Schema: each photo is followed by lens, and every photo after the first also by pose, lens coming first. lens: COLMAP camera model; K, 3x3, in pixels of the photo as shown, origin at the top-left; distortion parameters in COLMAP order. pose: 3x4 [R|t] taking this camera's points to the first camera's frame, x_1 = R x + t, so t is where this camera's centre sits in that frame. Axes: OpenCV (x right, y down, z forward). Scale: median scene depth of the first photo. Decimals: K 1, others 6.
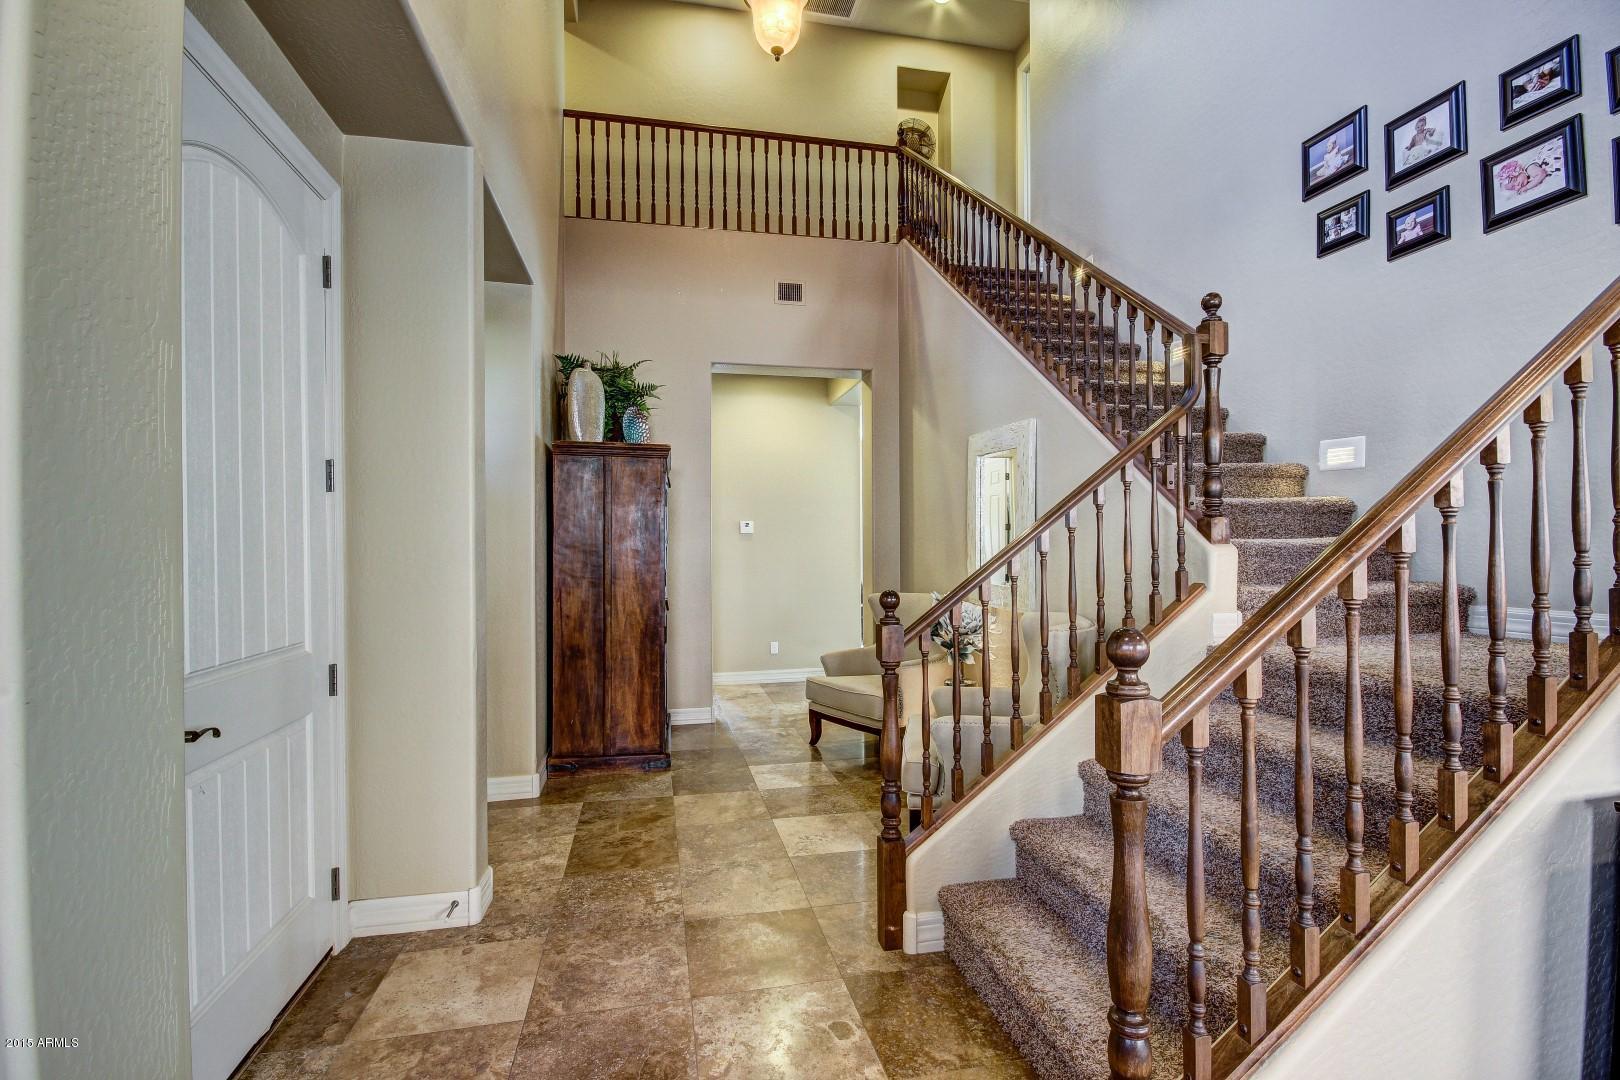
lens RADIAL K [[756.7, 0, 813.8], [0, 756.7, 543.0], [0, 0, 1]] dist [0.002200, -0.001548]
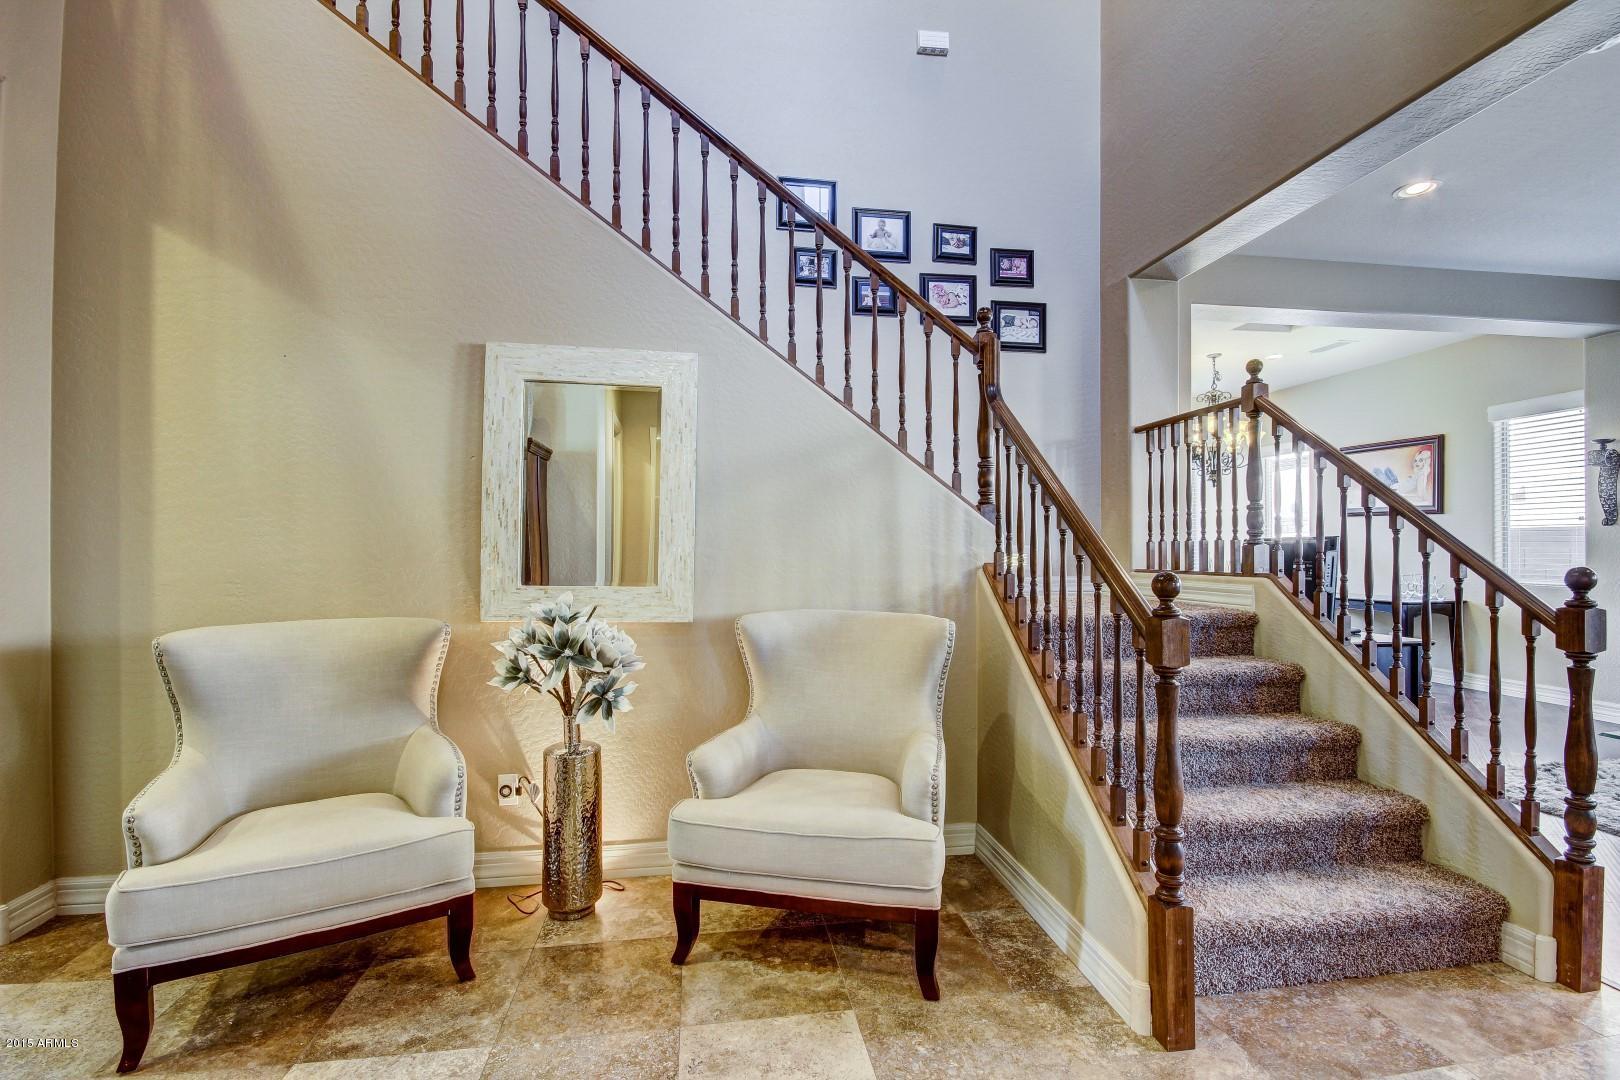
lens RADIAL K [[756.7, 0, 808.8], [0, 756.7, 551.8], [0, 0, 1]] dist [0.002200, -0.001548]
pose [[0.075520, 0.005189, 0.997131, -0.588111], [-0.001979, 0.999985, -0.005054, 0.037912], [-0.997142, -0.001592, 0.075529, 1.111874]]
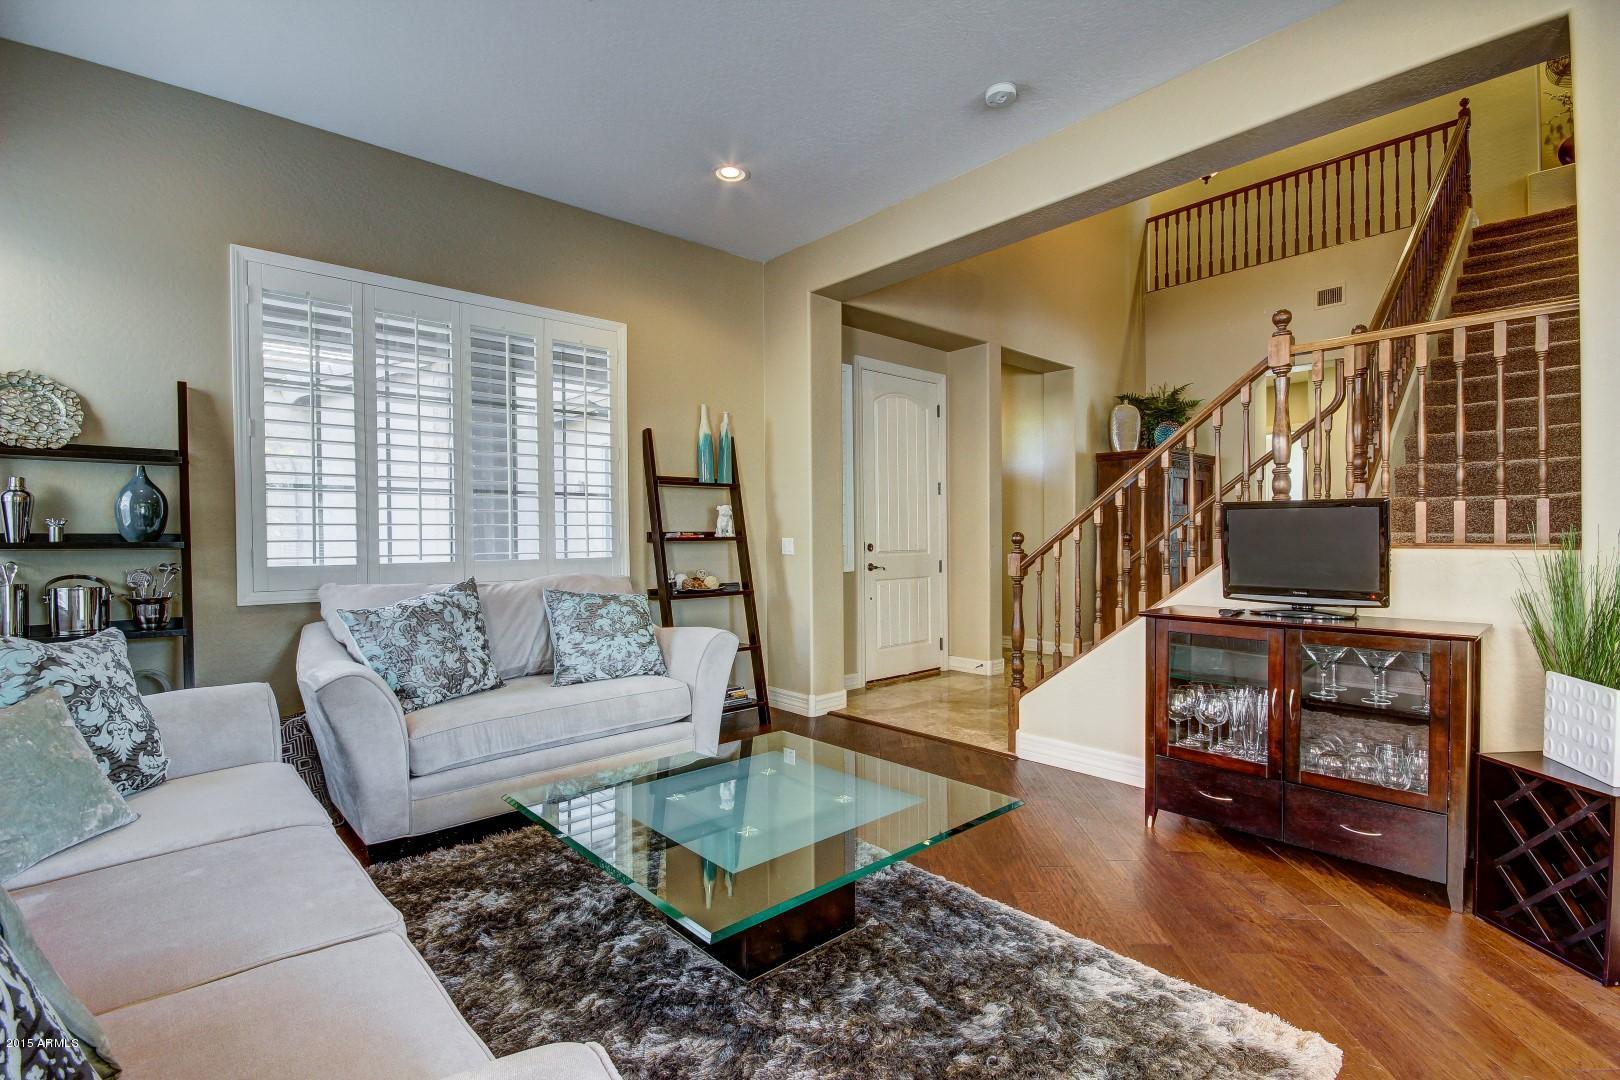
lens RADIAL K [[756.7, 0, 805.8], [0, 756.7, 543.3], [0, 0, 1]] dist [0.002200, -0.001548]
pose [[0.496881, -0.000399, -0.867818, 1.454934], [0.011201, 0.999920, 0.005953, 0.086035], [0.867746, -0.012678, 0.496846, -0.721253]]
